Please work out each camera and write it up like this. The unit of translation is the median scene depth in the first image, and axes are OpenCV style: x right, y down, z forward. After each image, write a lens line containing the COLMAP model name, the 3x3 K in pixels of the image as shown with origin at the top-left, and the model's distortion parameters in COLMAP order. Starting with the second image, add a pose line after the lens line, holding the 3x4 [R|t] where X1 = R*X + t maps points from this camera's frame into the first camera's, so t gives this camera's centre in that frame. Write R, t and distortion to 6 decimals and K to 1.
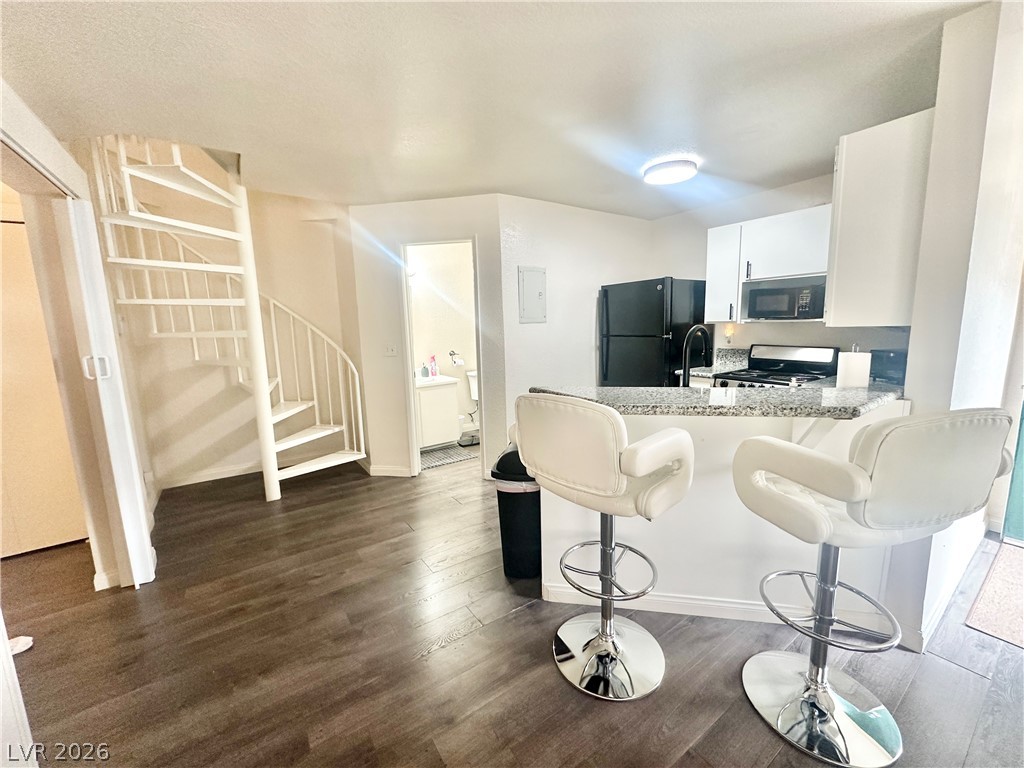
lens RADIAL K [[411.3, 0, 512.0], [0, 411.3, 384.0], [0, 0, 1]] dist [-0.000834, -0.000171]
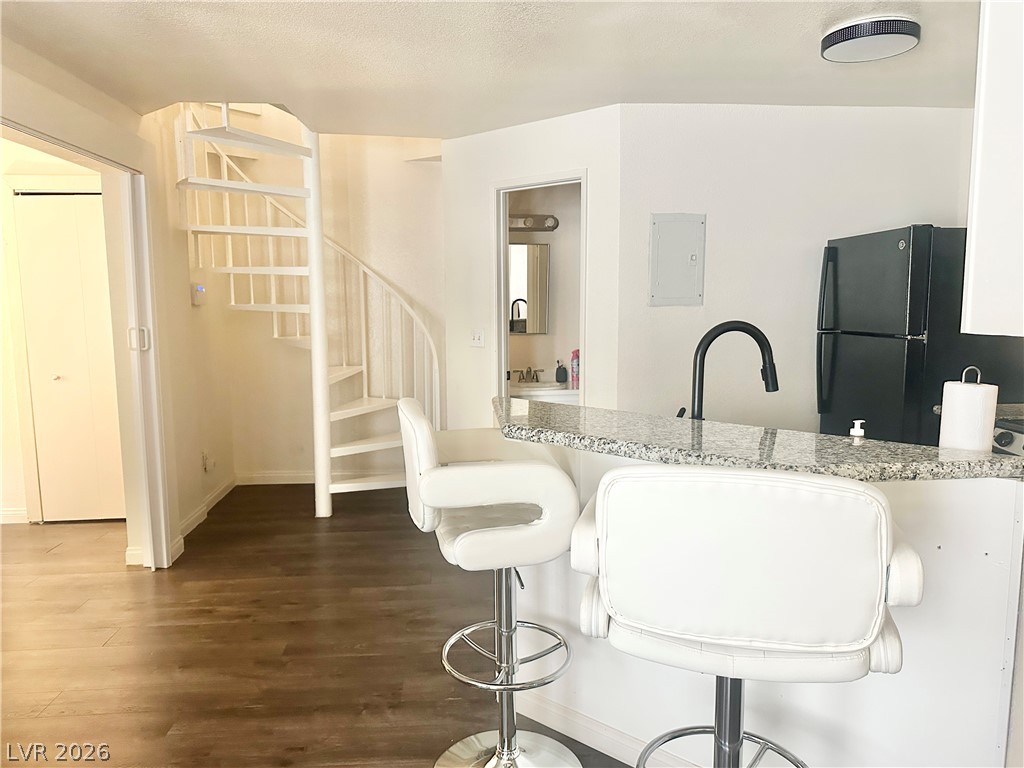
lens RADIAL K [[722.7, 0, 512.0], [0, 722.7, 384.0], [0, 0, 1]] dist [0.000276, -0.001890]
pose [[0.866322, 0.081813, -0.492741, 0.428167], [-0.093234, 0.995643, 0.001392, -0.011451], [0.490708, 0.044735, 0.870175, -0.055646]]
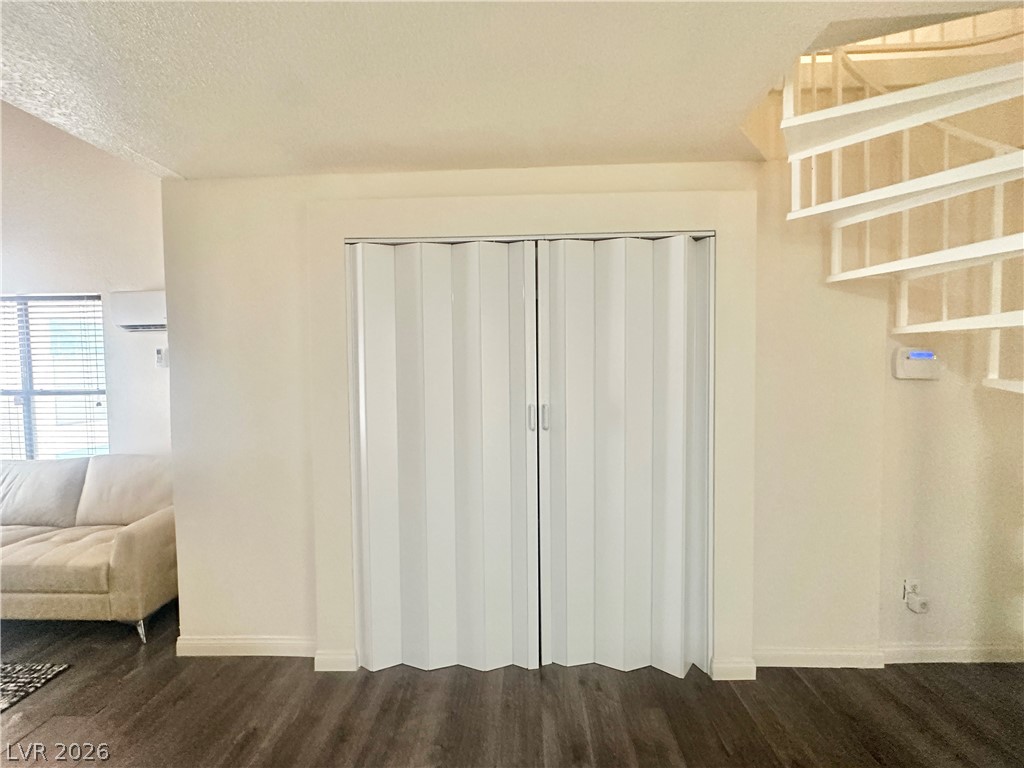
lens RADIAL K [[427.0, 0, 509.2], [0, 427.0, 386.2], [0, 0, 1]] dist [-0.001131, 0.000127]
pose [[-0.601159, 0.068993, -0.796146, -0.010289], [-0.089086, 0.984270, 0.152563, -0.140291], [0.794148, 0.162640, -0.585557, 0.797342]]
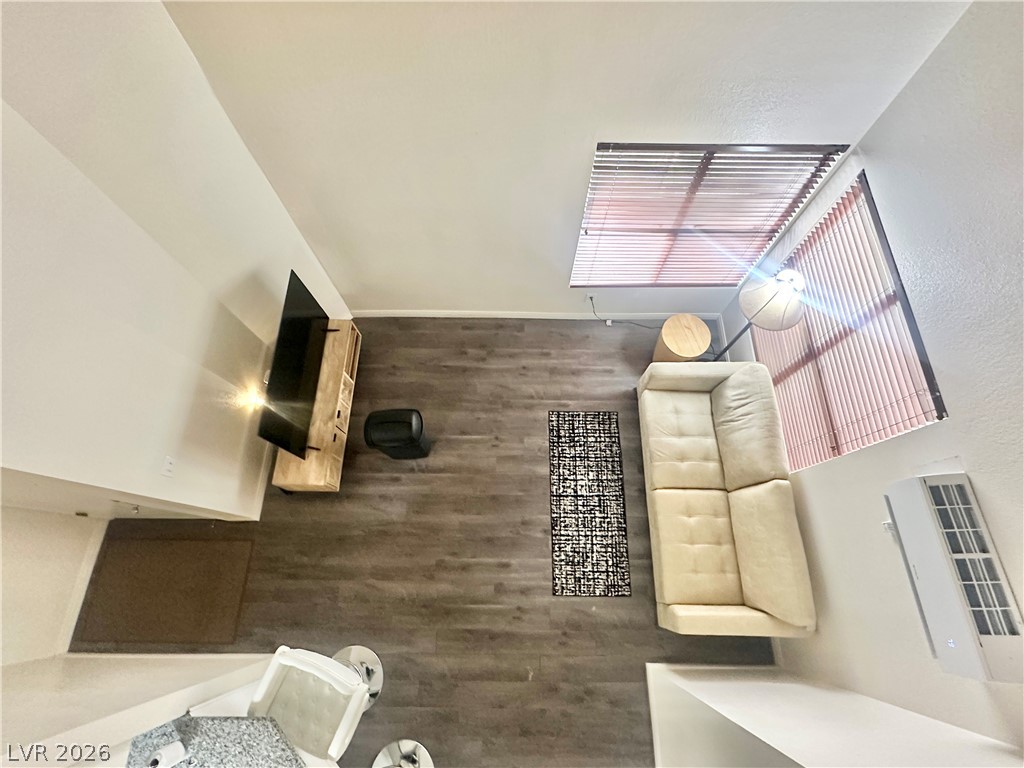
lens RADIAL K [[472.1, 0, 512.0], [0, 472.1, 384.0], [0, 0, 1]] dist [-0.000336, -0.000021]
pose [[-0.817569, -0.524748, 0.237107, 0.139030], [0.103810, 0.270704, 0.957049, -0.843653], [-0.566396, 0.807068, -0.166845, -0.119573]]
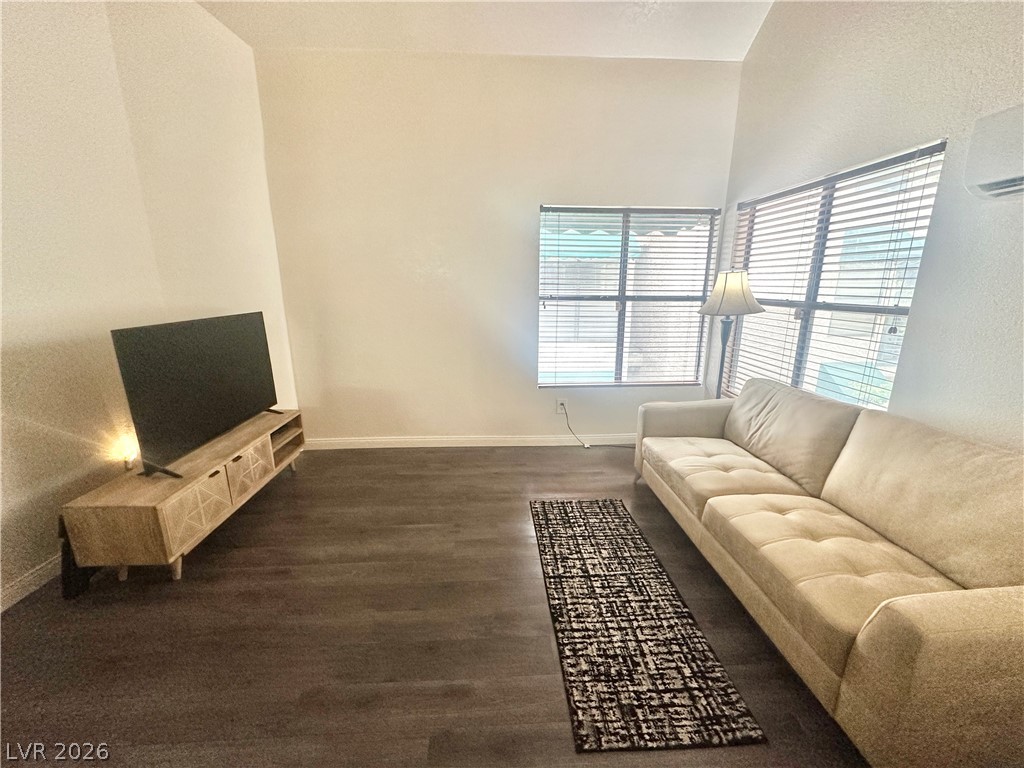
lens RADIAL K [[409.2, 0, 512.1], [0, 409.2, 380.7], [0, 0, 1]] dist [-0.001081, 0.000023]
pose [[-0.851845, -0.094481, 0.515202, -0.058724], [0.098093, 0.937420, 0.334098, -0.054220], [-0.514527, 0.335138, -0.789269, 0.276900]]
